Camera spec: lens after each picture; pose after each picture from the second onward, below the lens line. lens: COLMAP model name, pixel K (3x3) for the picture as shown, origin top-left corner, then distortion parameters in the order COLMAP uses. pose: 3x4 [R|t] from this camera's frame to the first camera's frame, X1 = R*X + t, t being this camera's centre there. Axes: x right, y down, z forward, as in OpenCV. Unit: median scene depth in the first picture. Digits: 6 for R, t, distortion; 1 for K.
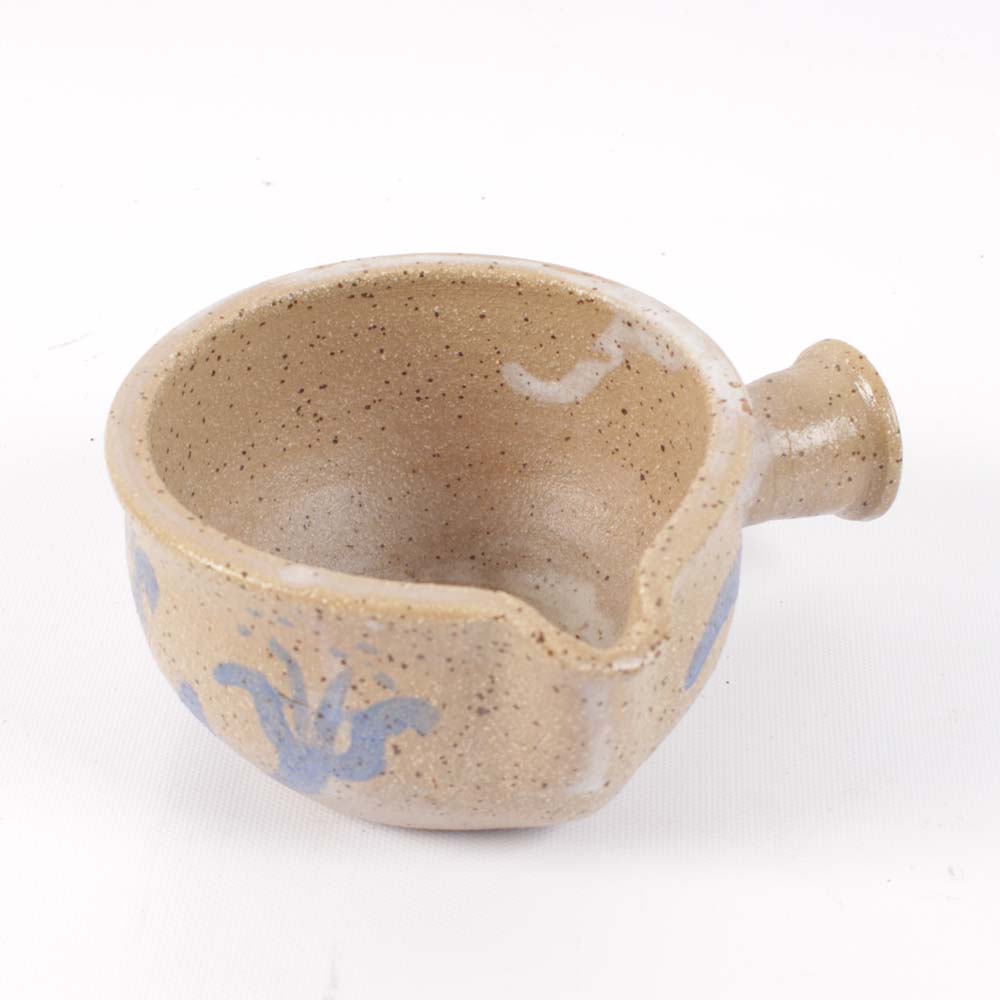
lens RADIAL K [[2315.9, 0, 500.0], [0, 2315.9, 500.0], [0, 0, 1]] dist [-0.088583, -0.054945]
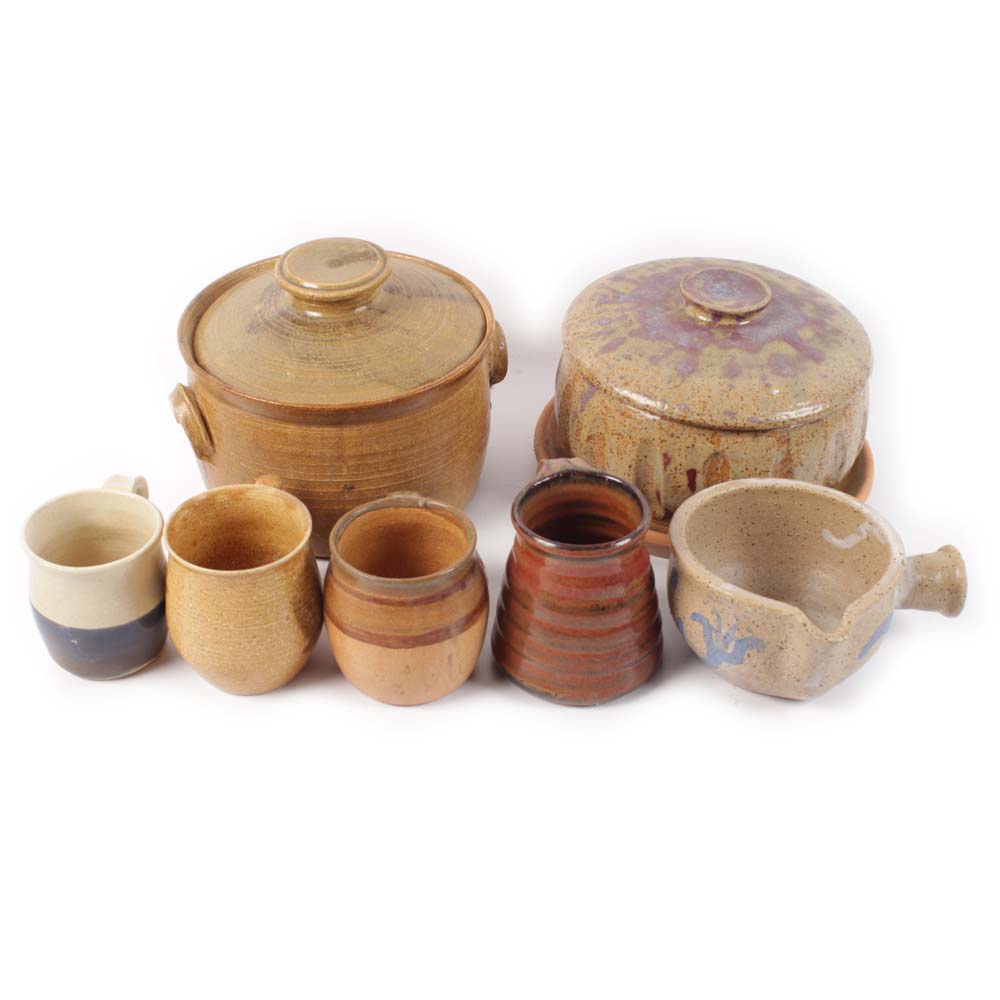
lens RADIAL K [[1586.3, 0, 500.0], [0, 1586.3, 500.0], [0, 0, 1]] dist [-0.120751, -0.003977]
pose [[0.948531, 0.200448, -0.245171, 0.097356], [-0.211795, 0.977098, -0.020547, 0.025664], [0.235437, 0.071416, 0.969262, -0.909234]]
